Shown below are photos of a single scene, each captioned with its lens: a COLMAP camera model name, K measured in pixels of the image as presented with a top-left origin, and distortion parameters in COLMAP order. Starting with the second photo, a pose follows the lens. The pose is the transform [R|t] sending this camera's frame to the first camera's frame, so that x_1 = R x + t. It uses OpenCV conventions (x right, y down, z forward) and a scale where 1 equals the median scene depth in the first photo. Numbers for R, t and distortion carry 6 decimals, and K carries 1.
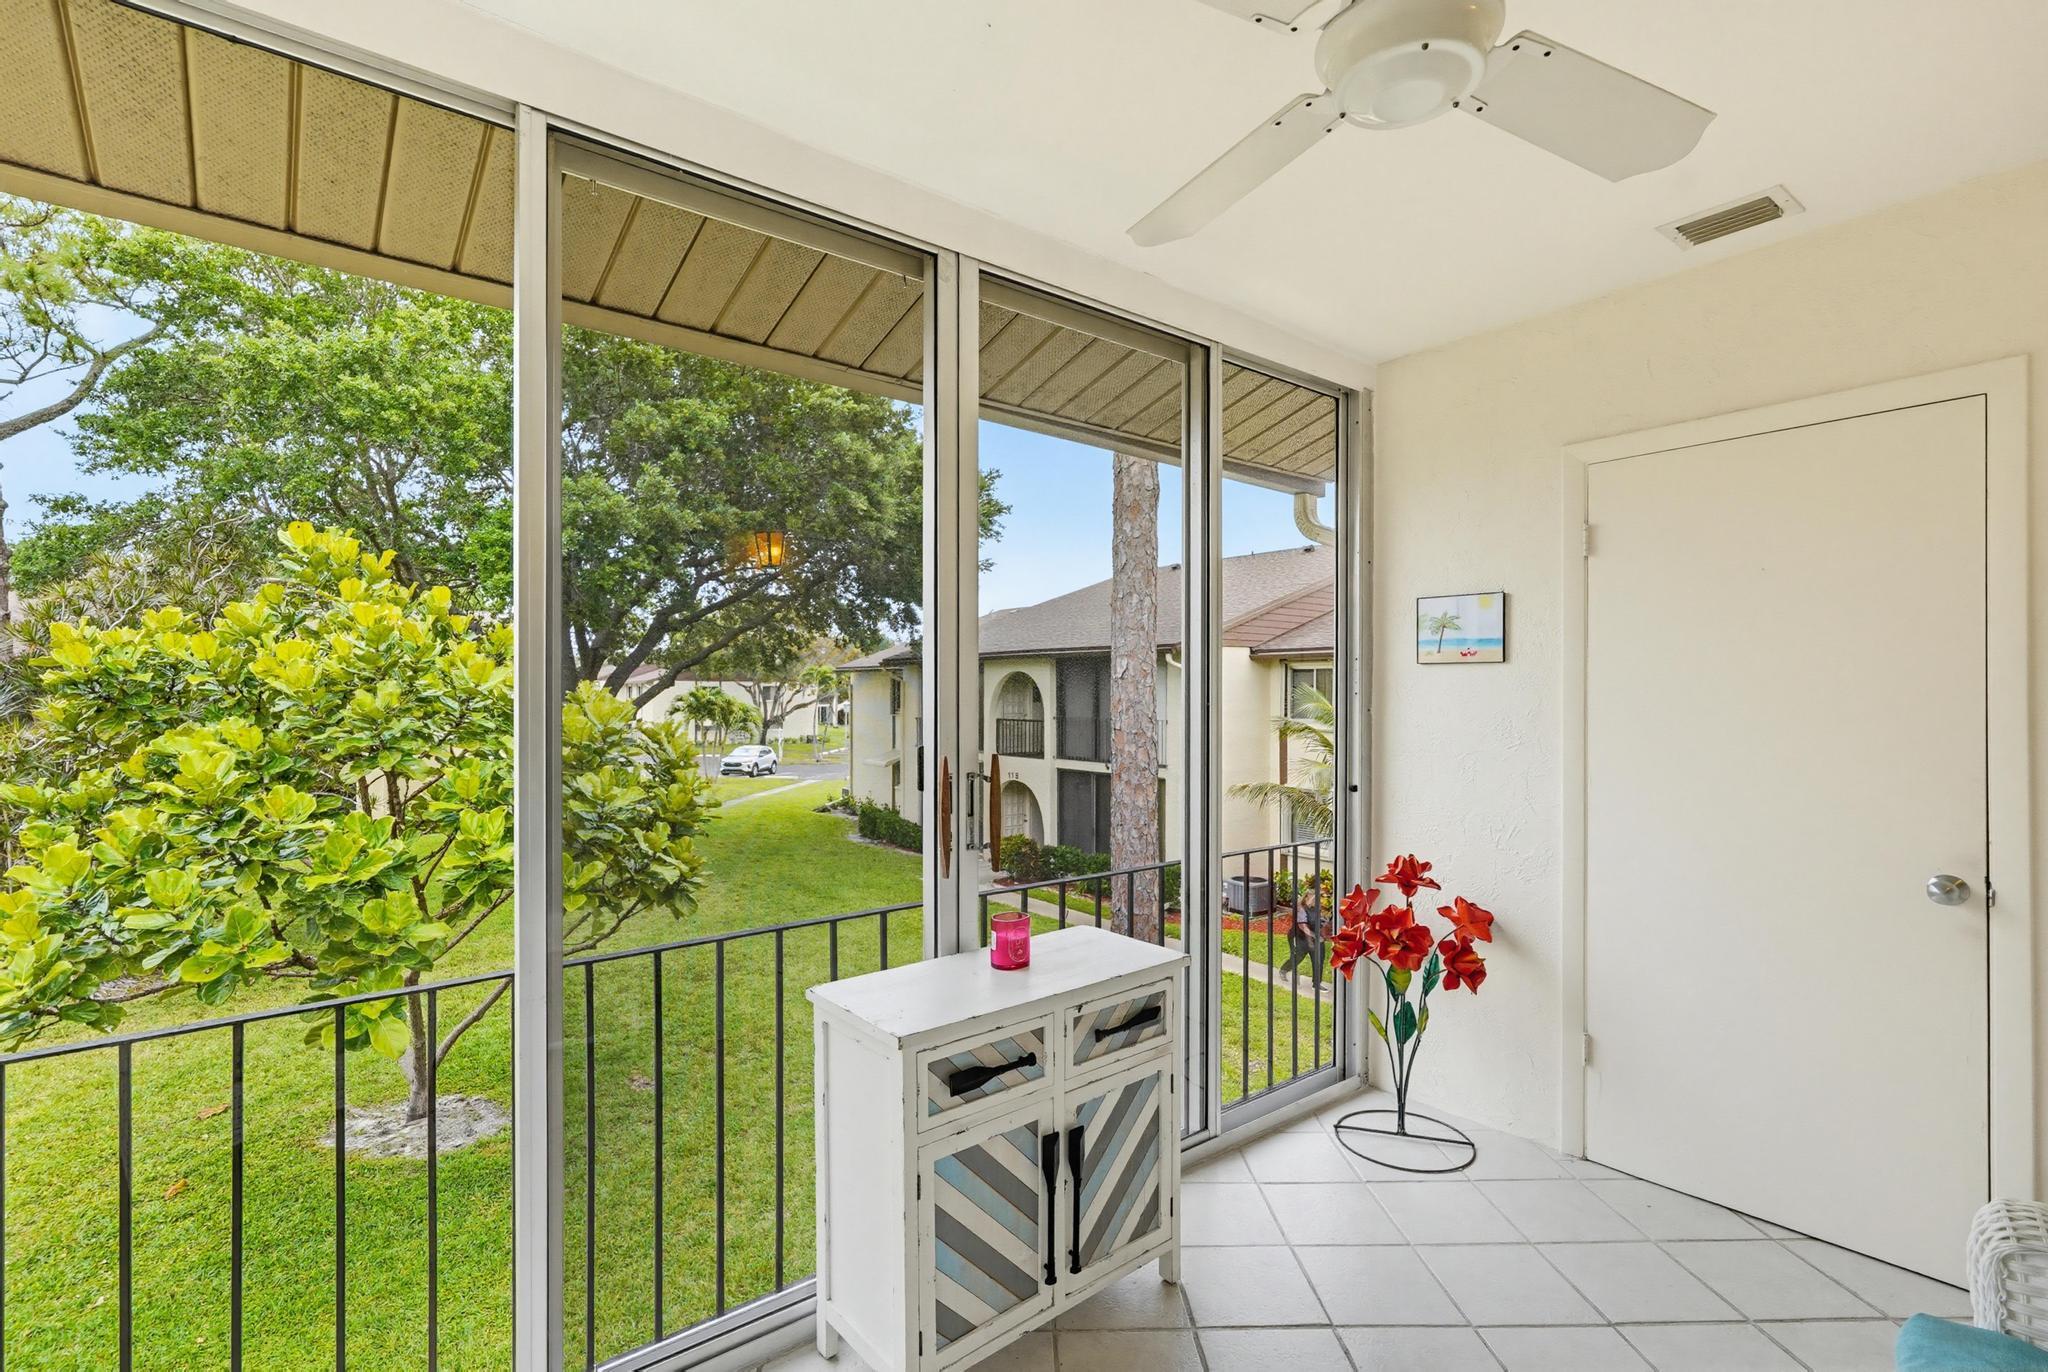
lens RADIAL K [[941.5, 0, 1033.6], [0, 941.5, 691.4], [0, 0, 1]] dist [-0.002788, -0.000621]
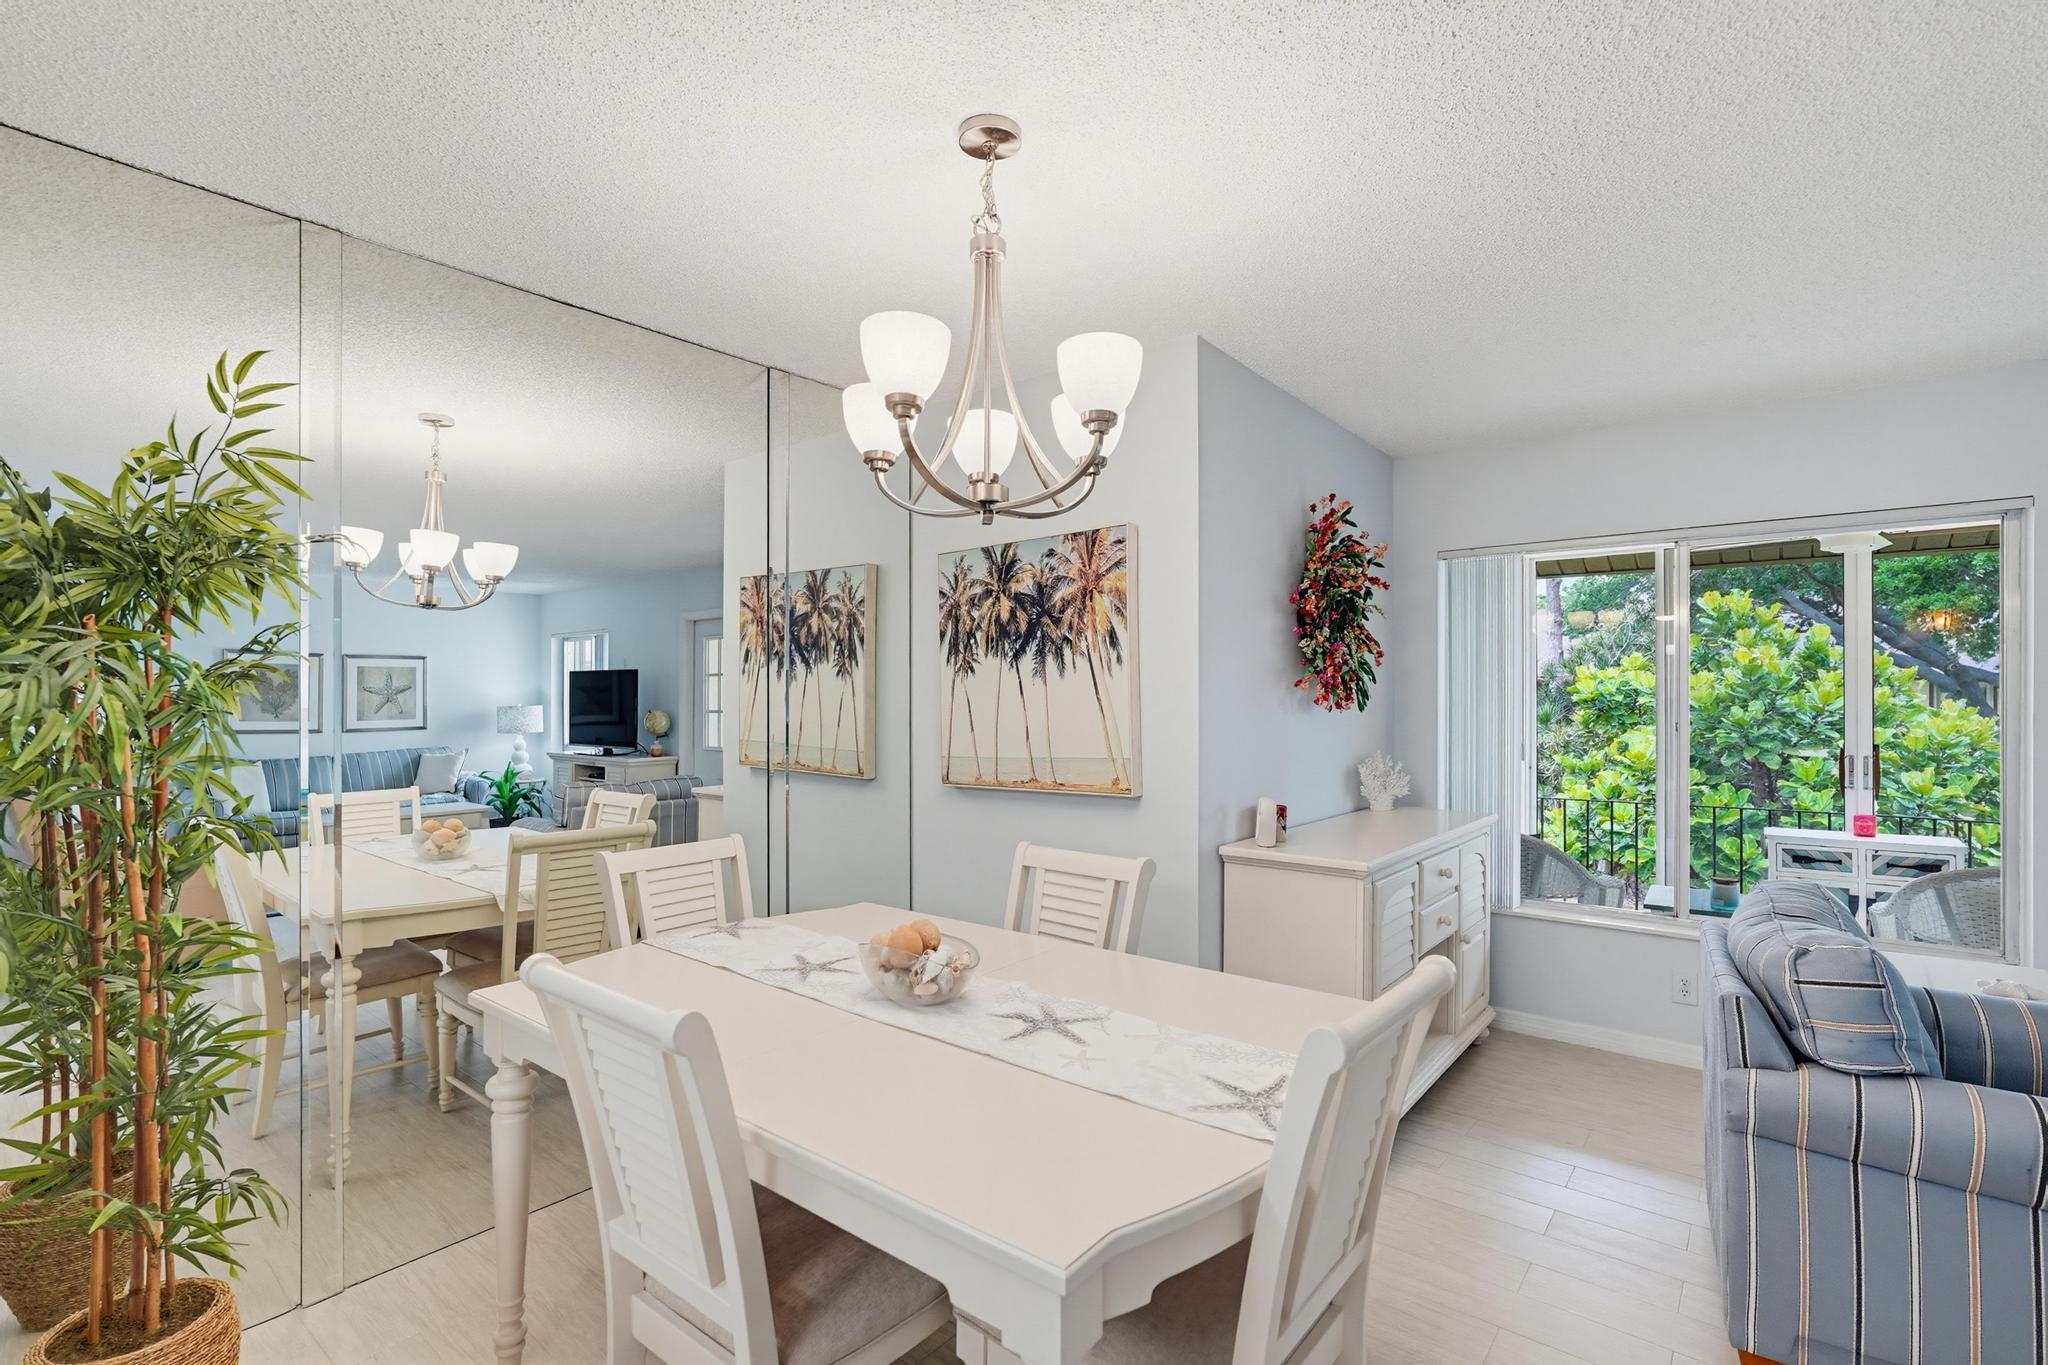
lens RADIAL K [[941.5, 0, 1033.6], [0, 941.5, 687.9], [0, 0, 1]] dist [-0.002788, -0.000621]
pose [[0.224569, -0.008659, -0.974420, 0.486641], [0.000679, 0.999962, -0.008729, -0.019455], [0.974458, 0.001299, 0.224567, -0.427625]]
